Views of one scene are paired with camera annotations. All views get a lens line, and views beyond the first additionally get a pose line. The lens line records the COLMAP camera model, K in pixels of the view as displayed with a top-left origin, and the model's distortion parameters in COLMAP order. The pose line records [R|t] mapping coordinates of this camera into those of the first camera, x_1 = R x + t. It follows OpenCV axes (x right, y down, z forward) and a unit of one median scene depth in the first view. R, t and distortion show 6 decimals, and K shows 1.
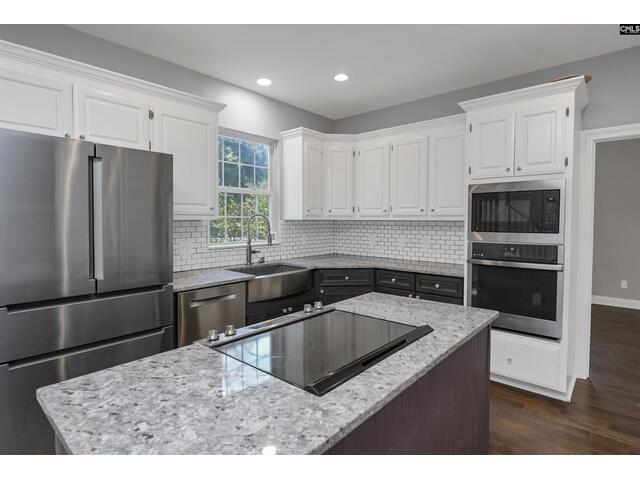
lens RADIAL K [[338.7, 0, 323.9], [0, 338.7, 239.1], [0, 0, 1]] dist [-0.008209, -0.001146]
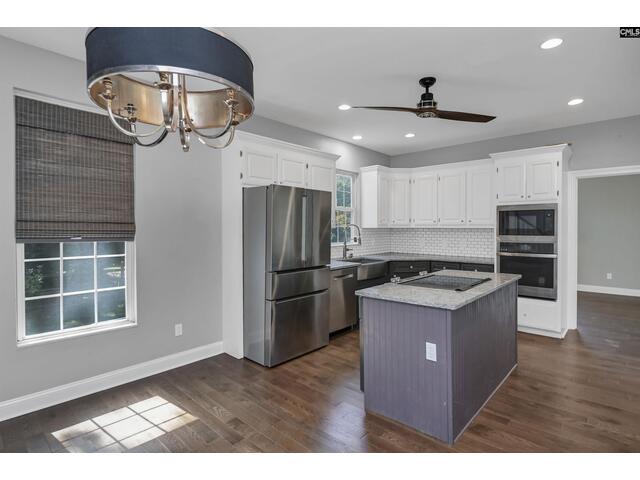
lens RADIAL K [[338.7, 0, 316.0], [0, 338.7, 239.4], [0, 0, 1]] dist [-0.008209, -0.001146]
pose [[0.999711, -0.003693, -0.023747, -0.340288], [0.003197, 0.999776, -0.020909, 0.025204], [0.023819, 0.020827, 0.999499, -0.535116]]
